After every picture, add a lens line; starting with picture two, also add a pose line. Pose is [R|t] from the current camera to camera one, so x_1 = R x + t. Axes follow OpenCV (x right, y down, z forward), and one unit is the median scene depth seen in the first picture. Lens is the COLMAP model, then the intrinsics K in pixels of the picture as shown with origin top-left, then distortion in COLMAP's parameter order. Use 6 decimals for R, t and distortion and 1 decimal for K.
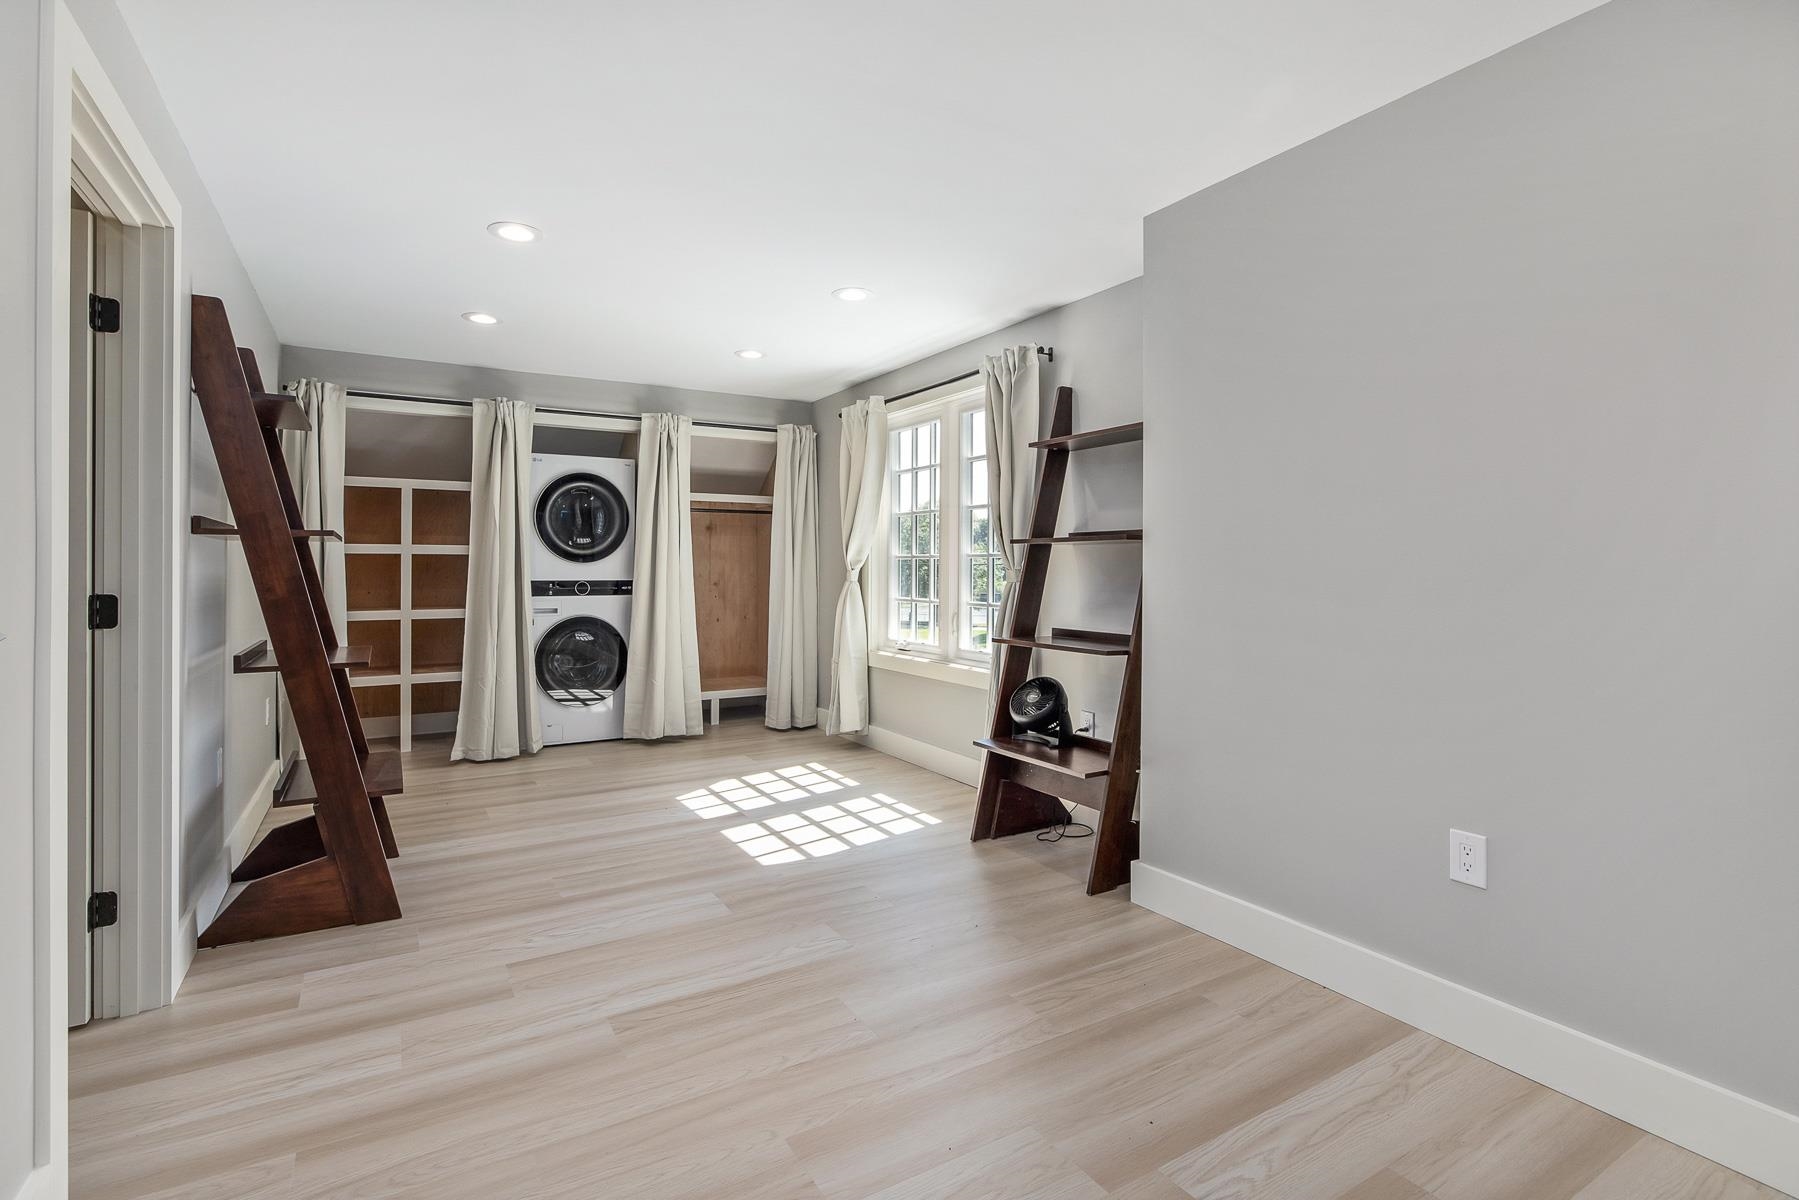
lens RADIAL K [[851.8, 0, 893.0], [0, 851.8, 565.8], [0, 0, 1]] dist [-0.000653, -0.000059]
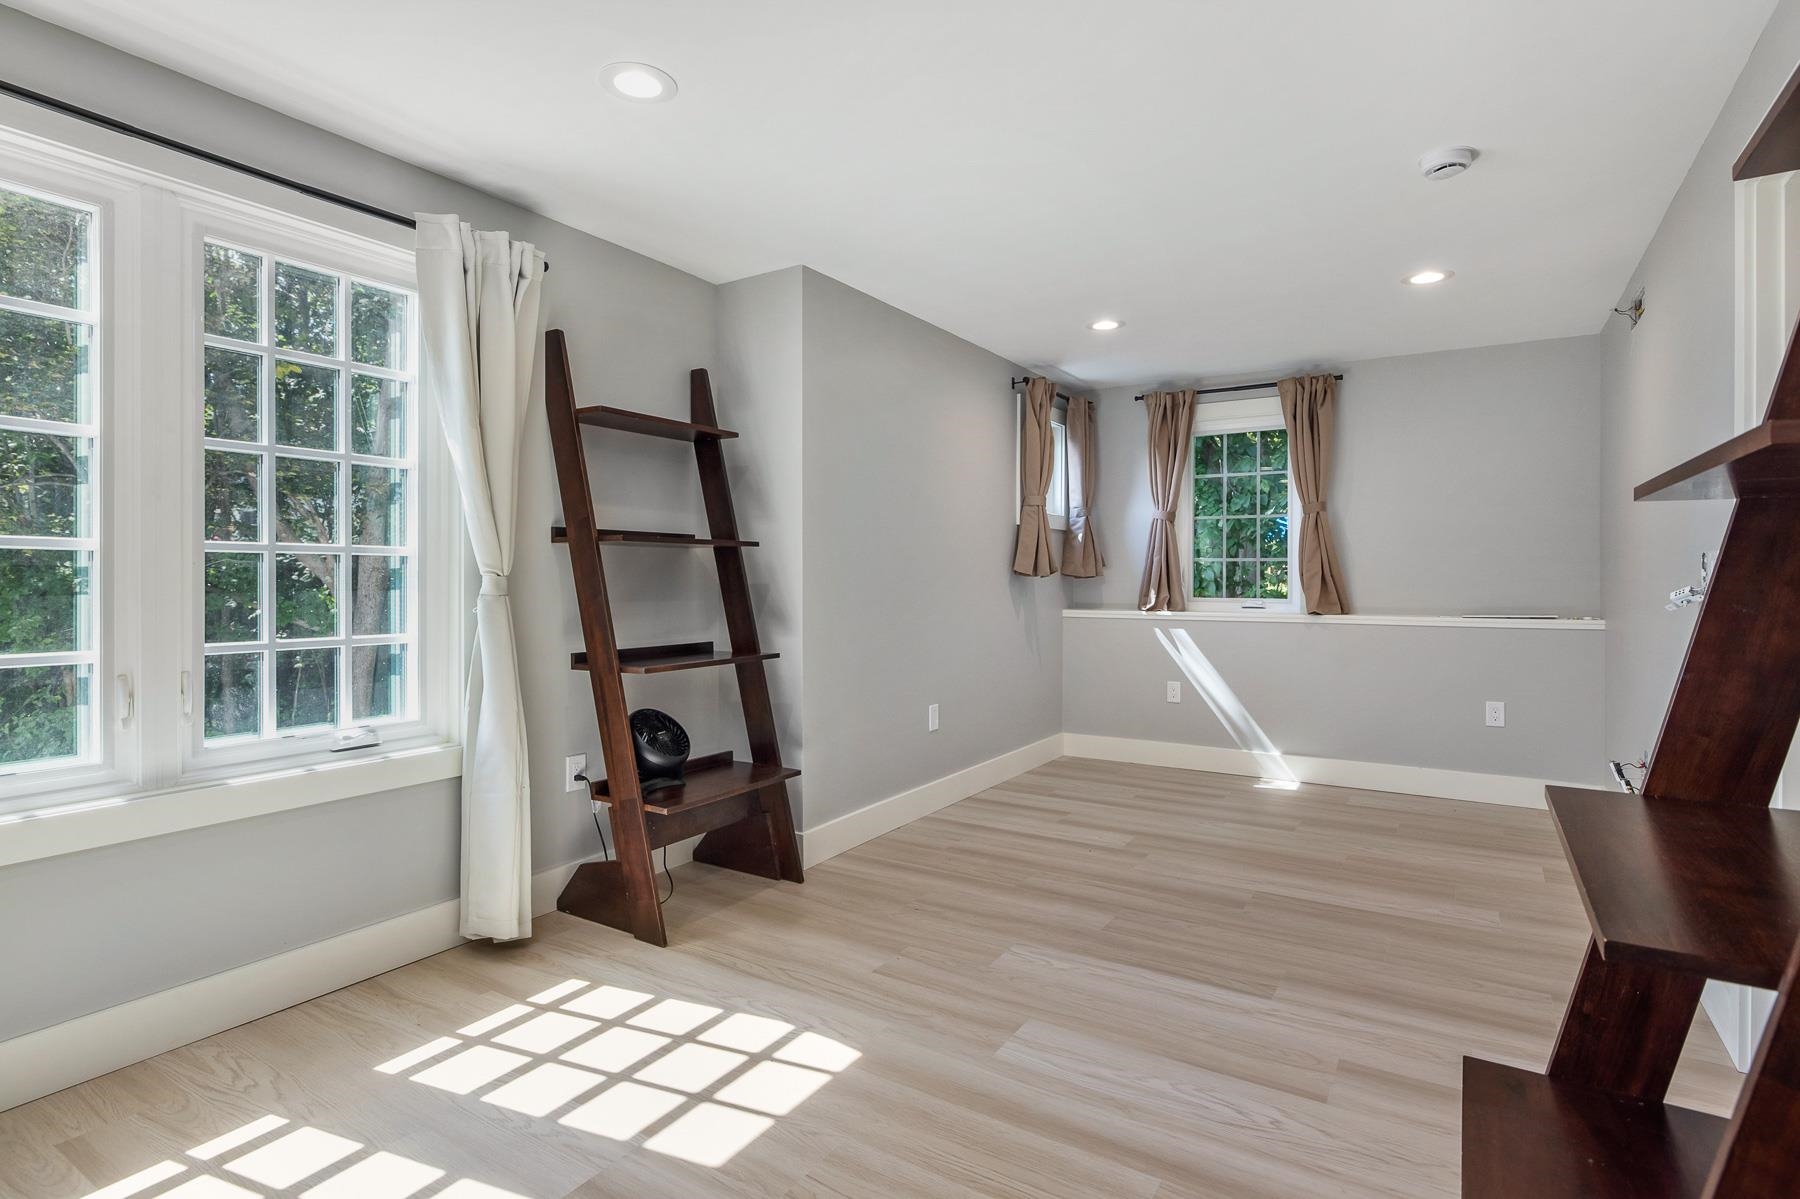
lens RADIAL K [[895.4, 0, 894.8], [0, 895.4, 575.9], [0, 0, 1]] dist [0.000219, 0.000414]
pose [[-0.446755, 0.004210, 0.894647, -0.886639], [-0.000453, 0.999988, -0.004932, 0.013046], [-0.894656, -0.002609, -0.446747, 1.517701]]
